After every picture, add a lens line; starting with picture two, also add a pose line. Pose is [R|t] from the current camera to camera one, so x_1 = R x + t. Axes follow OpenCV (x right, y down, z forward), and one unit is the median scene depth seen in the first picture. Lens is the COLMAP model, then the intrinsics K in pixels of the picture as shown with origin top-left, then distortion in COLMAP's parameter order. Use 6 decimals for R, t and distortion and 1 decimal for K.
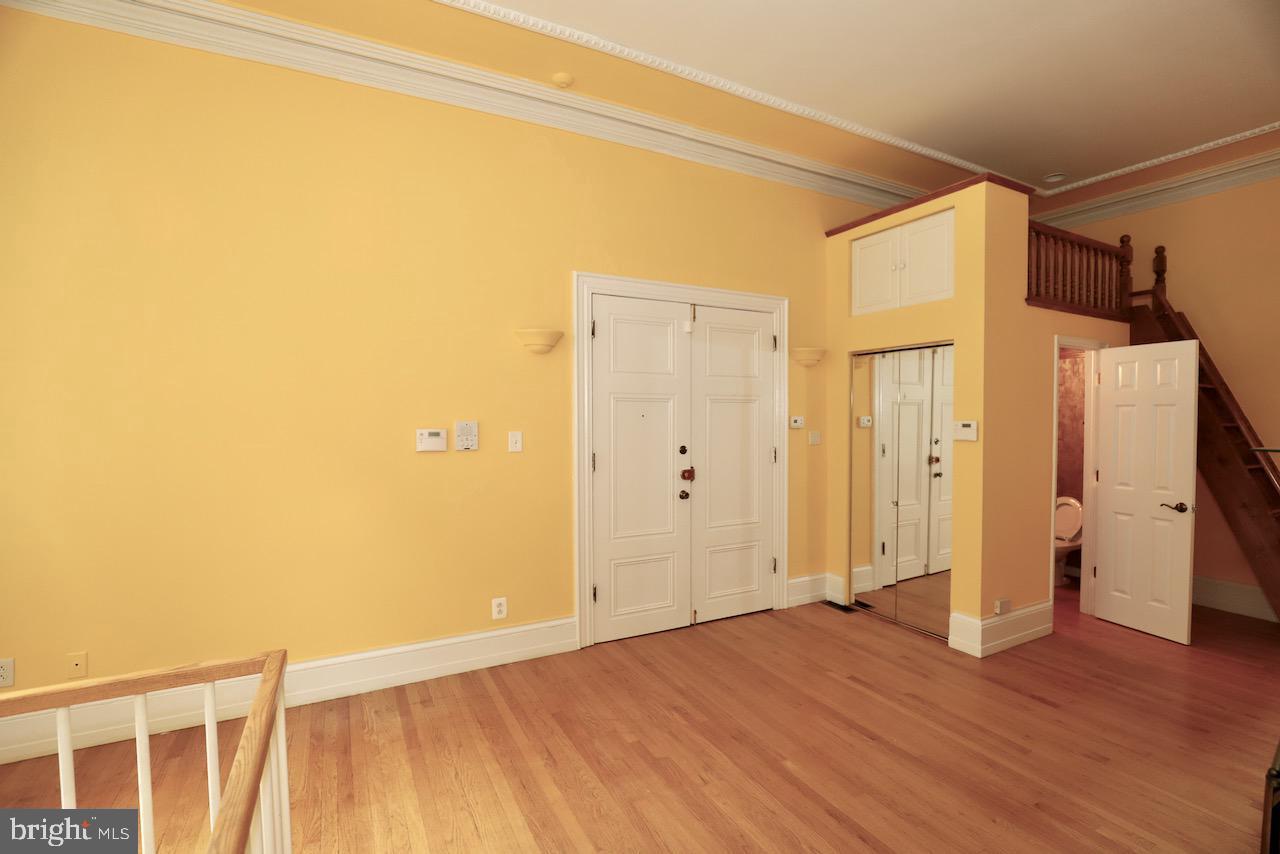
lens RADIAL K [[587.6, 0, 651.5], [0, 587.6, 431.0], [0, 0, 1]] dist [-0.027323, 0.000739]
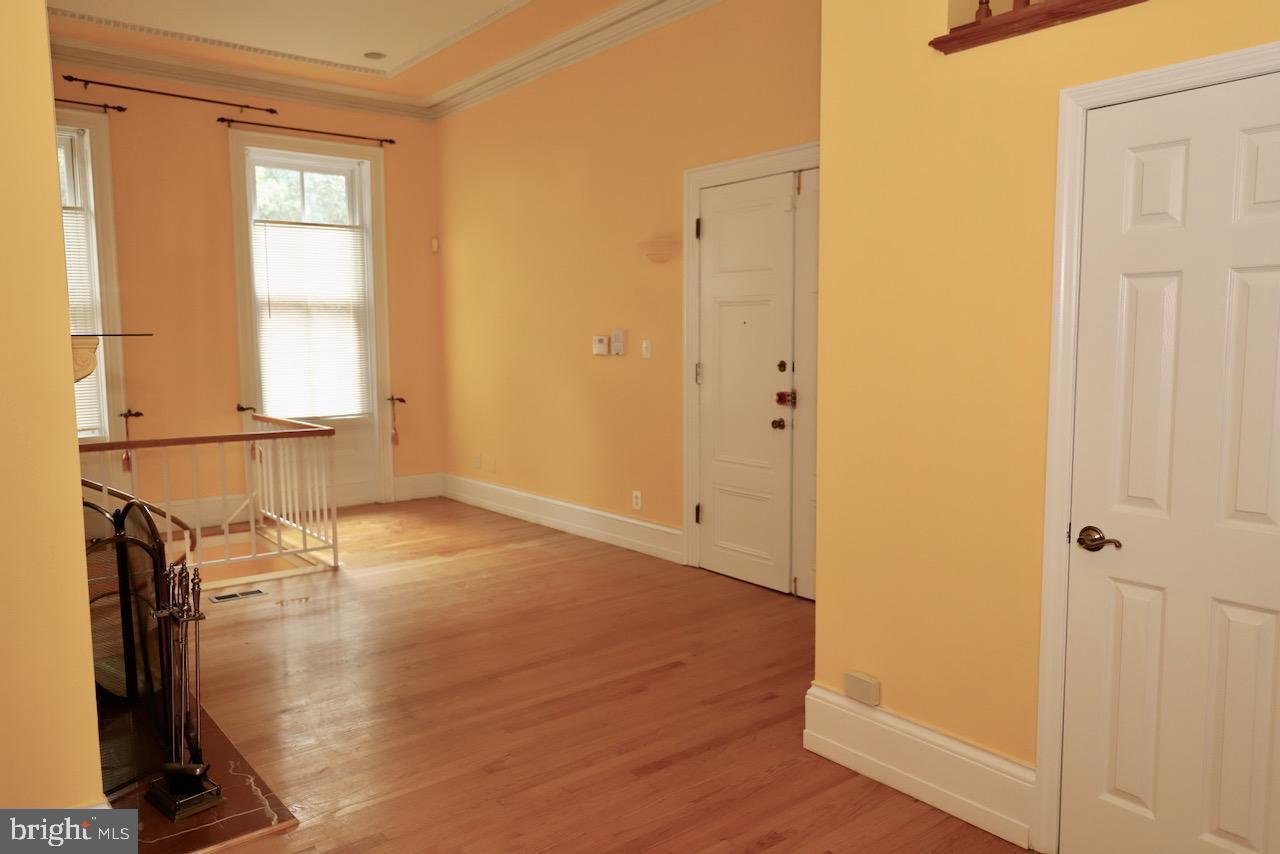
lens RADIAL K [[923.9, 0, 647.7], [0, 923.9, 426.4], [0, 0, 1]] dist [0.029122, -0.002142]
pose [[0.174781, 0.097344, -0.979784, 1.434125], [-0.017368, 0.995251, 0.095782, -0.002959], [0.984454, 0.000276, 0.175641, 0.711785]]
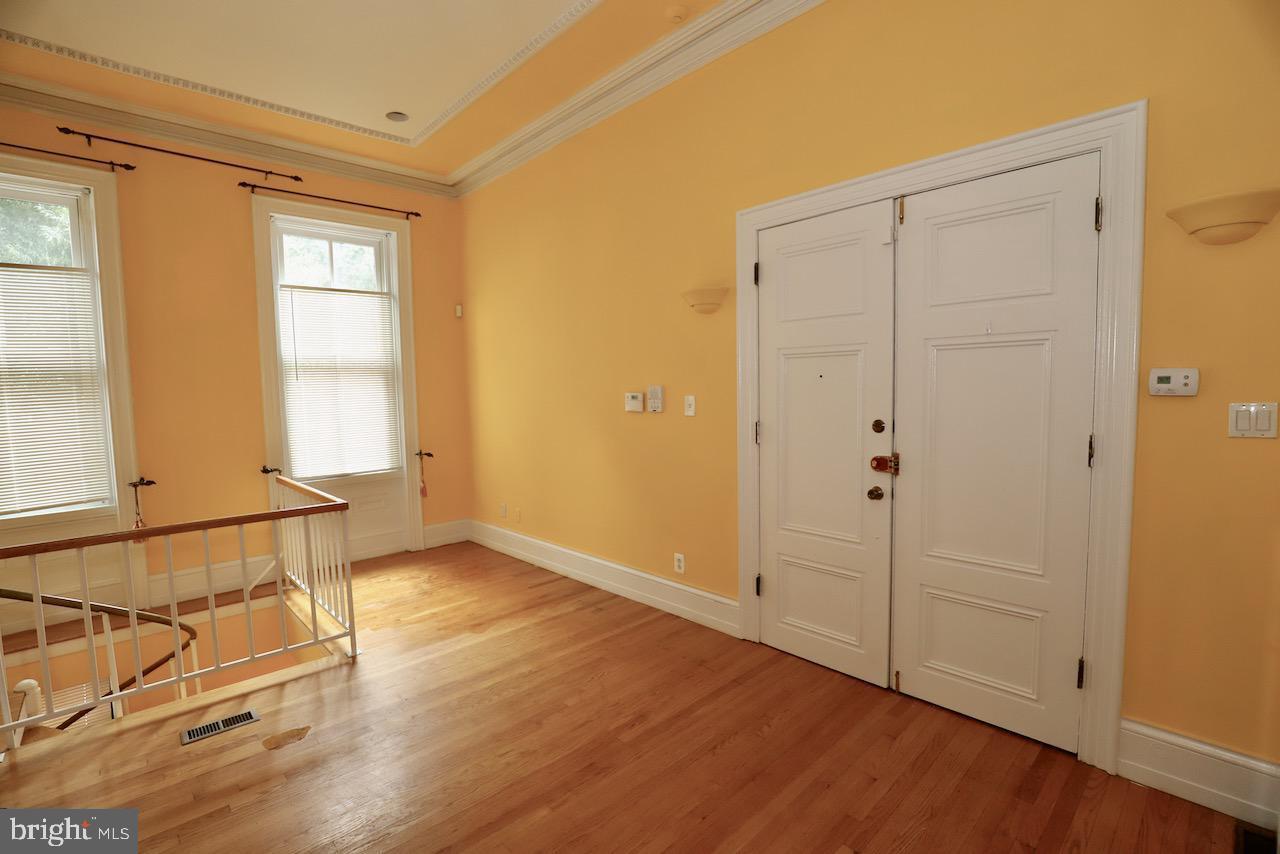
lens RADIAL K [[587.6, 0, 651.5], [0, 587.6, 431.0], [0, 0, 1]] dist [-0.027323, 0.000739]
pose [[0.264776, 0.068872, -0.961847, 0.727013], [-0.001808, 0.997480, 0.070926, -0.010278], [0.964308, -0.017040, 0.264233, 0.673666]]
